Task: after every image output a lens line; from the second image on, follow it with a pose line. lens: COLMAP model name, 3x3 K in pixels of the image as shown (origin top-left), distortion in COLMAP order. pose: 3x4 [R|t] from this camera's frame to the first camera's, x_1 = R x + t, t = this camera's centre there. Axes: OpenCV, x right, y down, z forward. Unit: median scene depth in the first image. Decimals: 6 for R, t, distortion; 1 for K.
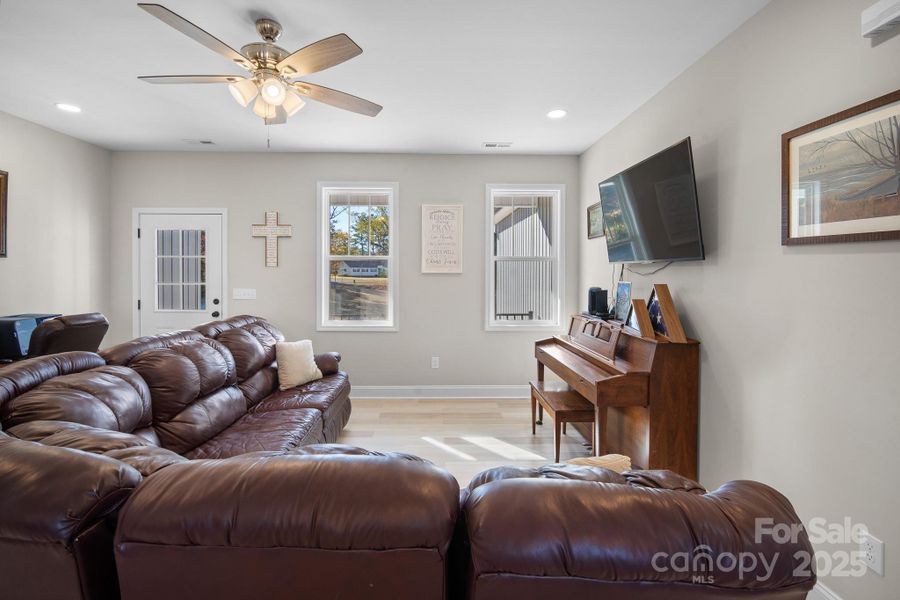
lens RADIAL K [[401.8, 0, 445.4], [0, 401.8, 285.6], [0, 0, 1]] dist [-0.012482, -0.000165]
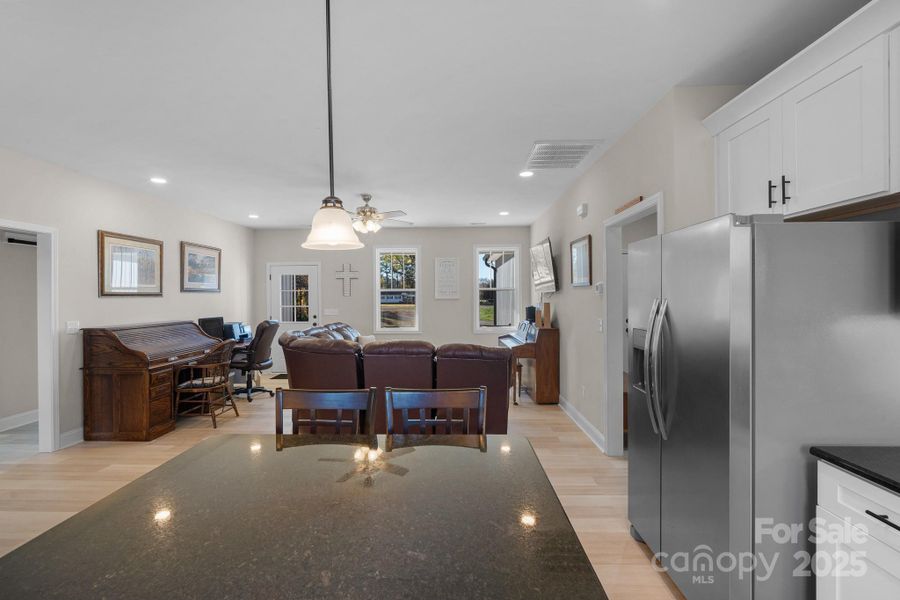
lens RADIAL K [[401.8, 0, 445.4], [0, 401.8, 285.6], [0, 0, 1]] dist [-0.012482, -0.000165]
pose [[0.998323, -0.012778, -0.056461, 0.079700], [0.009052, 0.997795, -0.065756, 0.024499], [0.057177, 0.065135, 0.996237, -0.671300]]
